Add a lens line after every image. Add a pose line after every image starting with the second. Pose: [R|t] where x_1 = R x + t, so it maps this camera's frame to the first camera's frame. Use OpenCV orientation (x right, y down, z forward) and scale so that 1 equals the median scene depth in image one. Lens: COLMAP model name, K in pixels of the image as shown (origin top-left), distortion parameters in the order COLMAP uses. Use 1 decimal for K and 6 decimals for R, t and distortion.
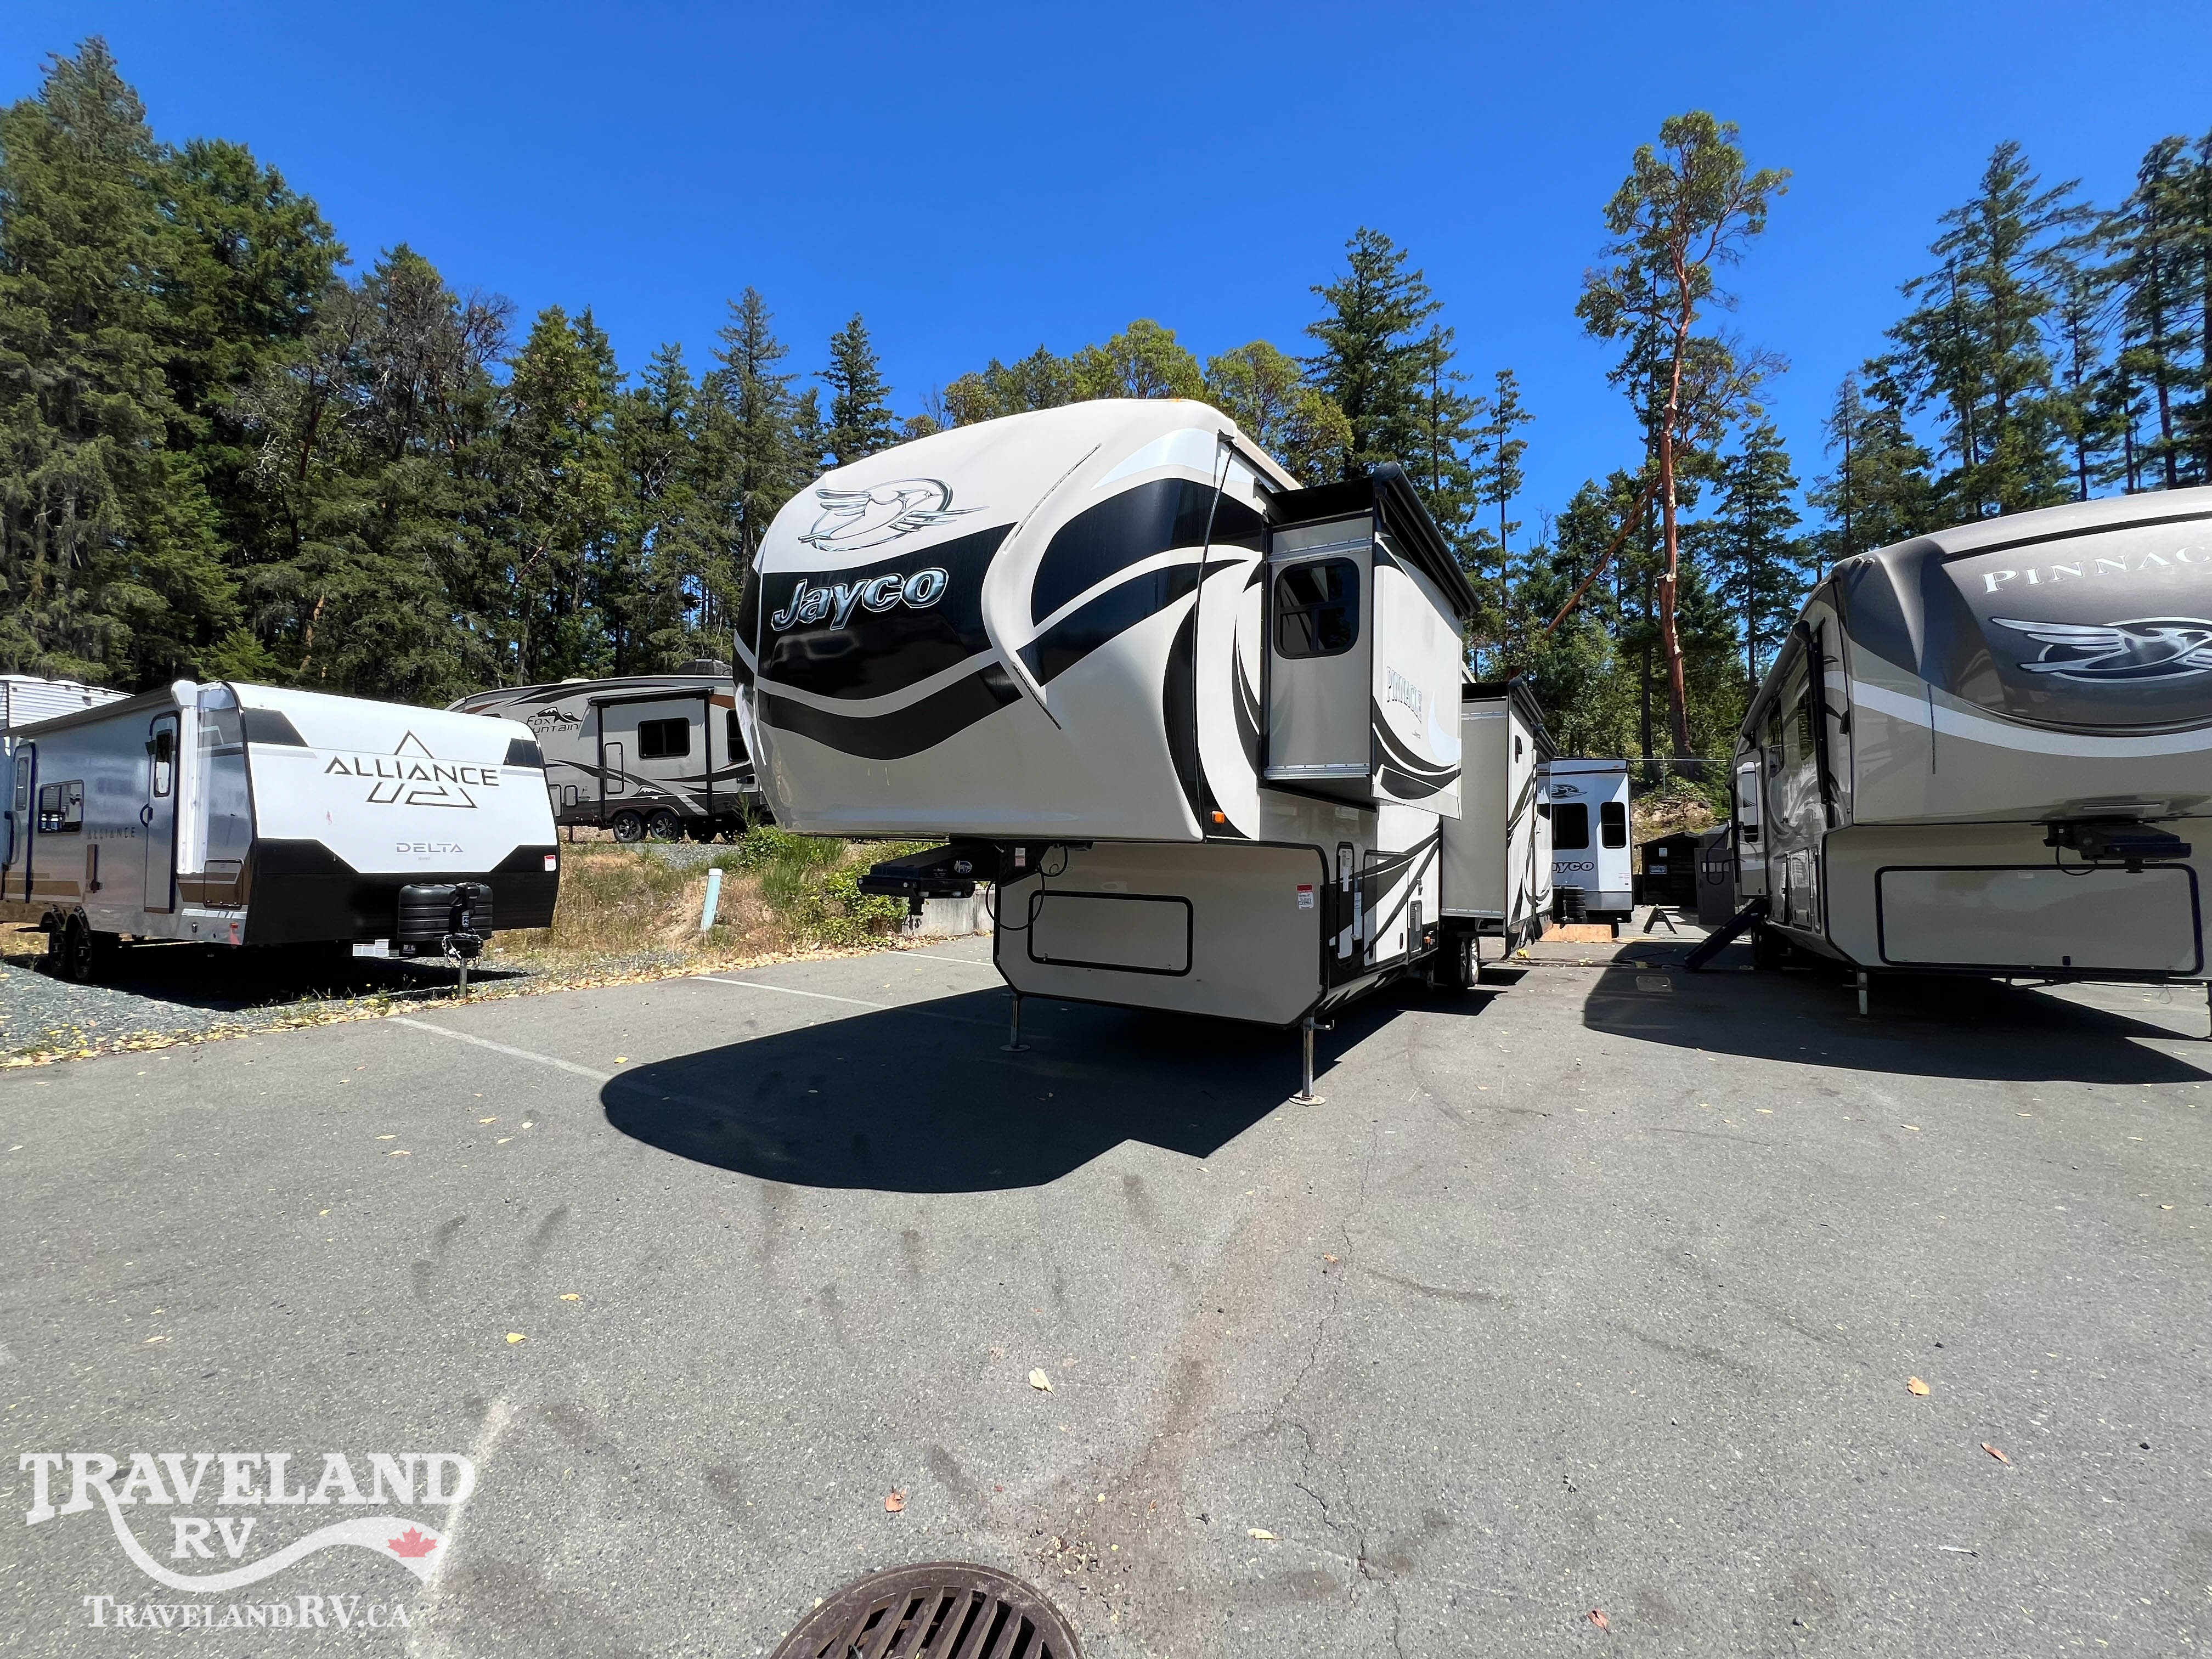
lens RADIAL K [[890.2, 0, 1111.8], [0, 890.2, 824.8], [0, 0, 1]] dist [0.001316, 0.000443]
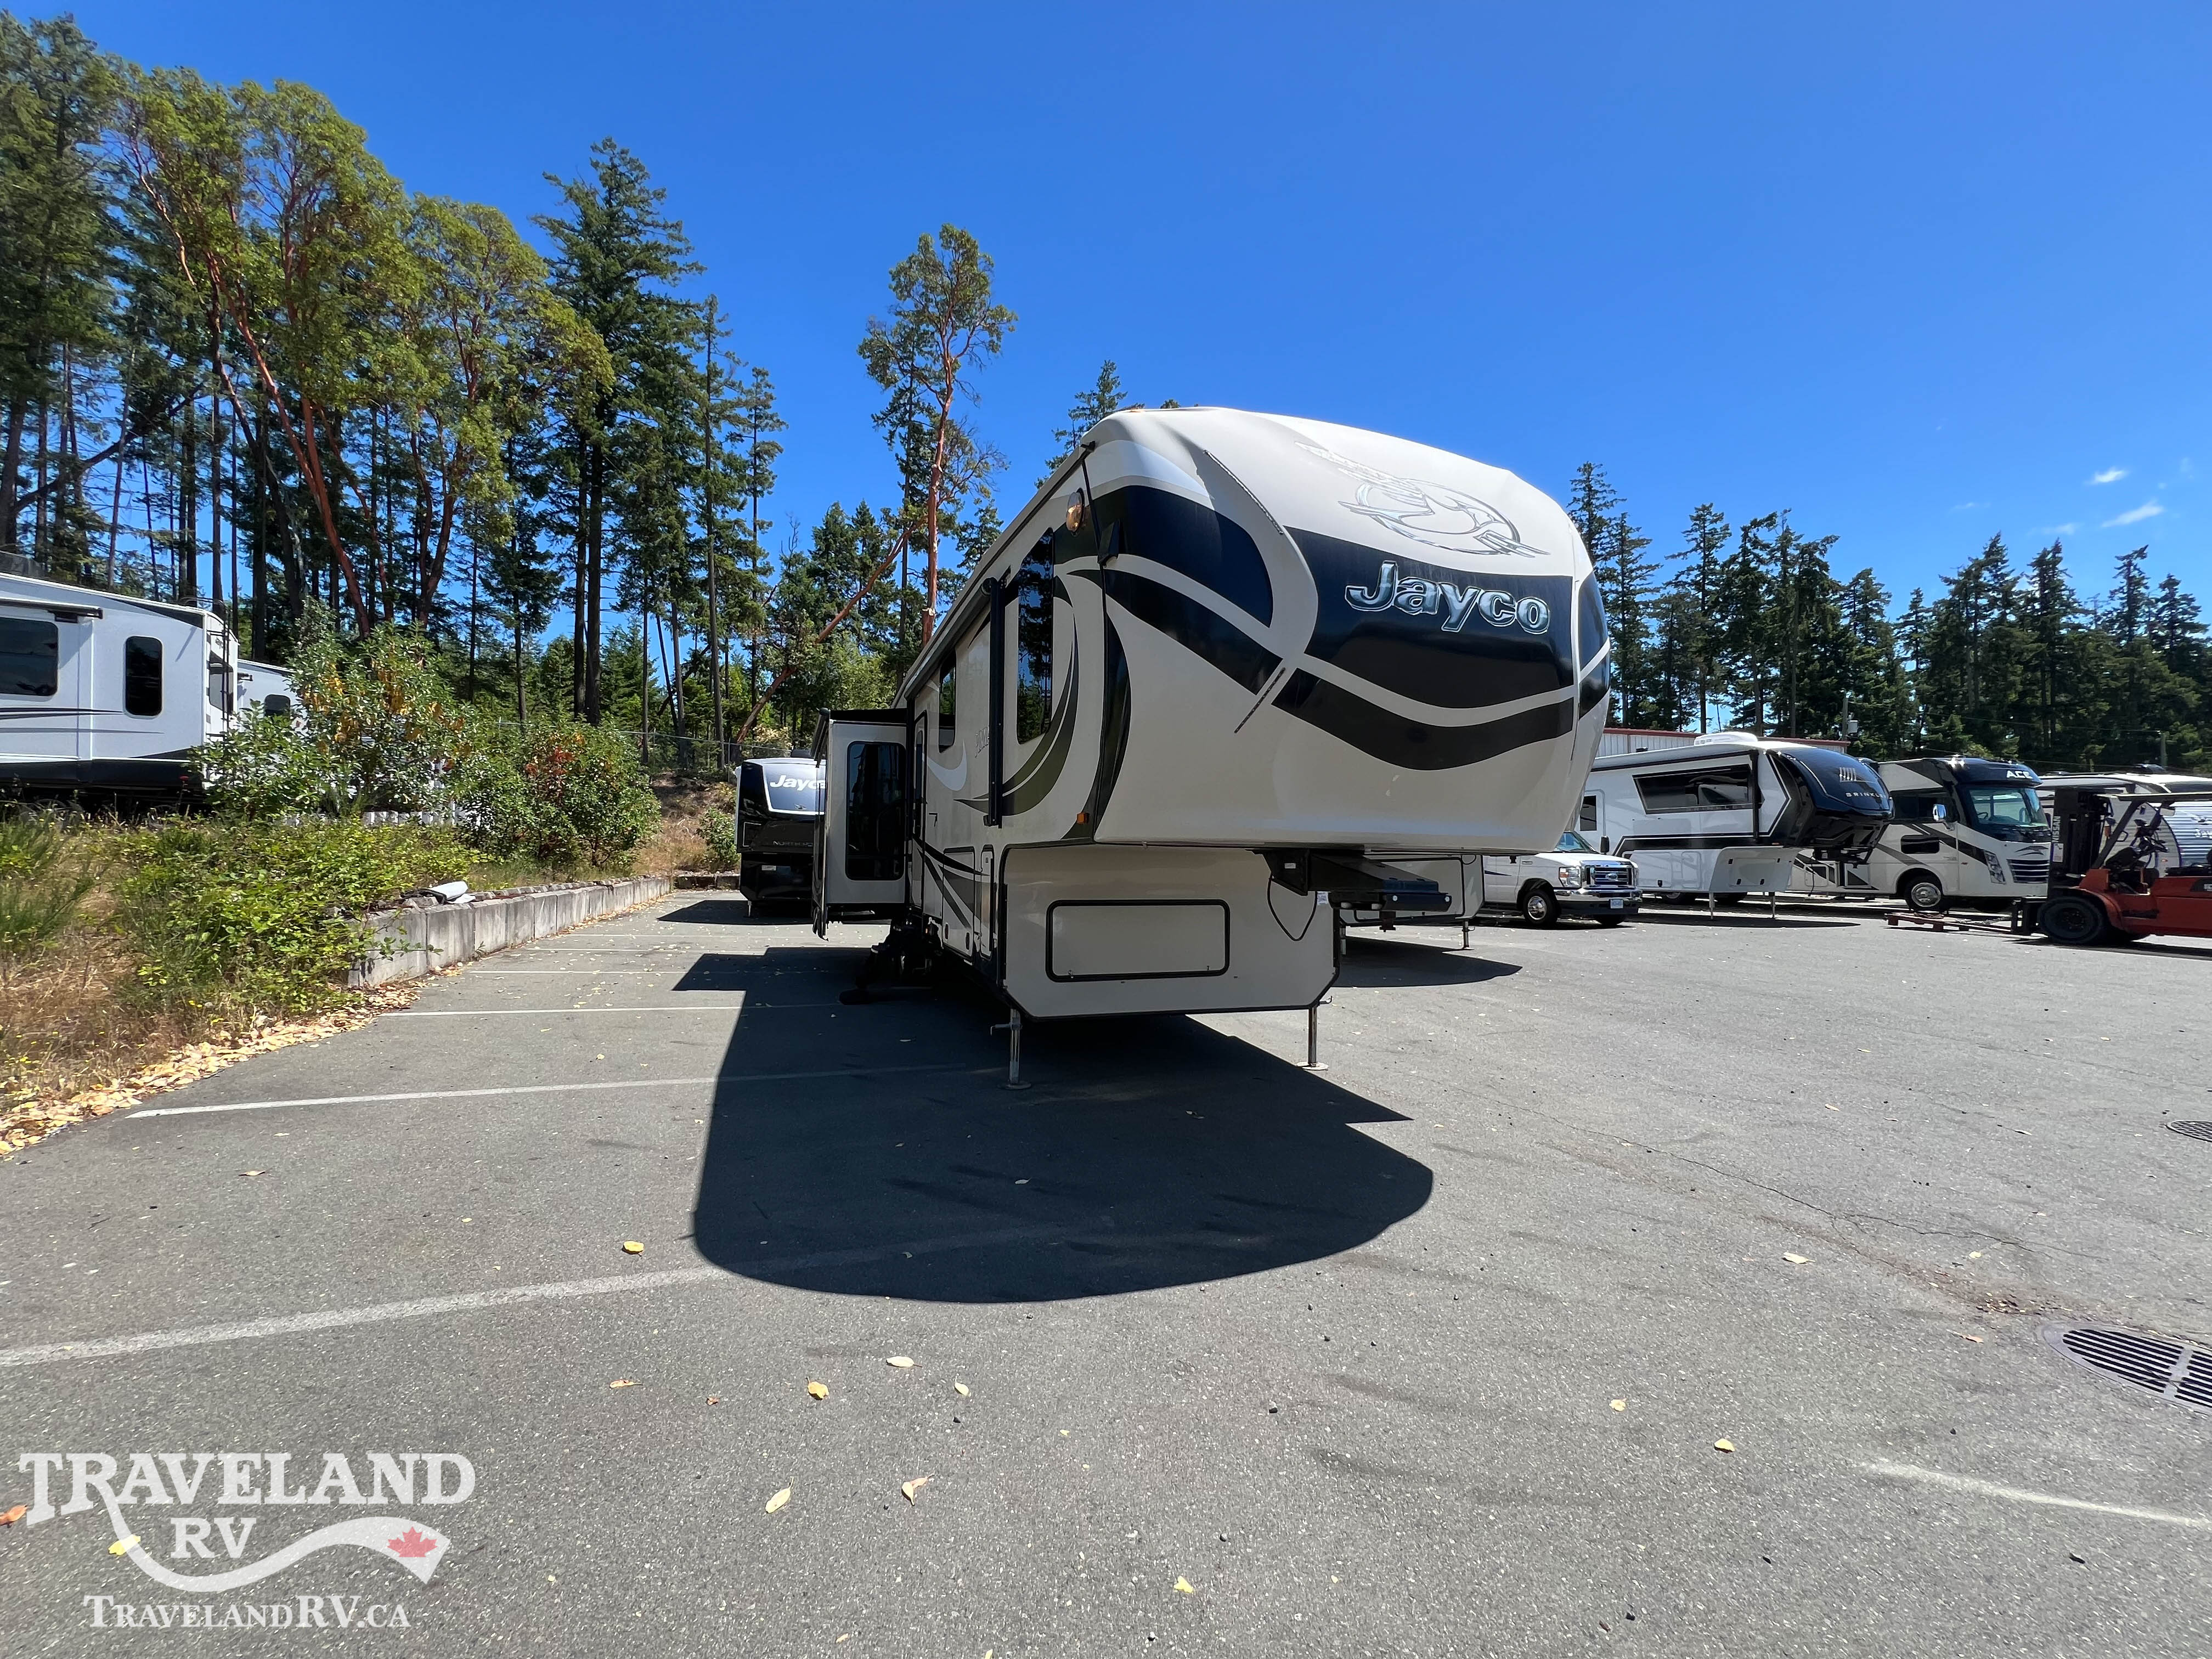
lens RADIAL K [[883.9, 0, 1108.2], [0, 883.9, 829.1], [0, 0, 1]] dist [-0.001205, -0.000053]
pose [[0.630095, 0.012646, 0.776415, -0.132586], [-0.025923, 0.999653, 0.004756, -0.000669], [-0.776085, -0.023124, 0.630204, 0.072631]]
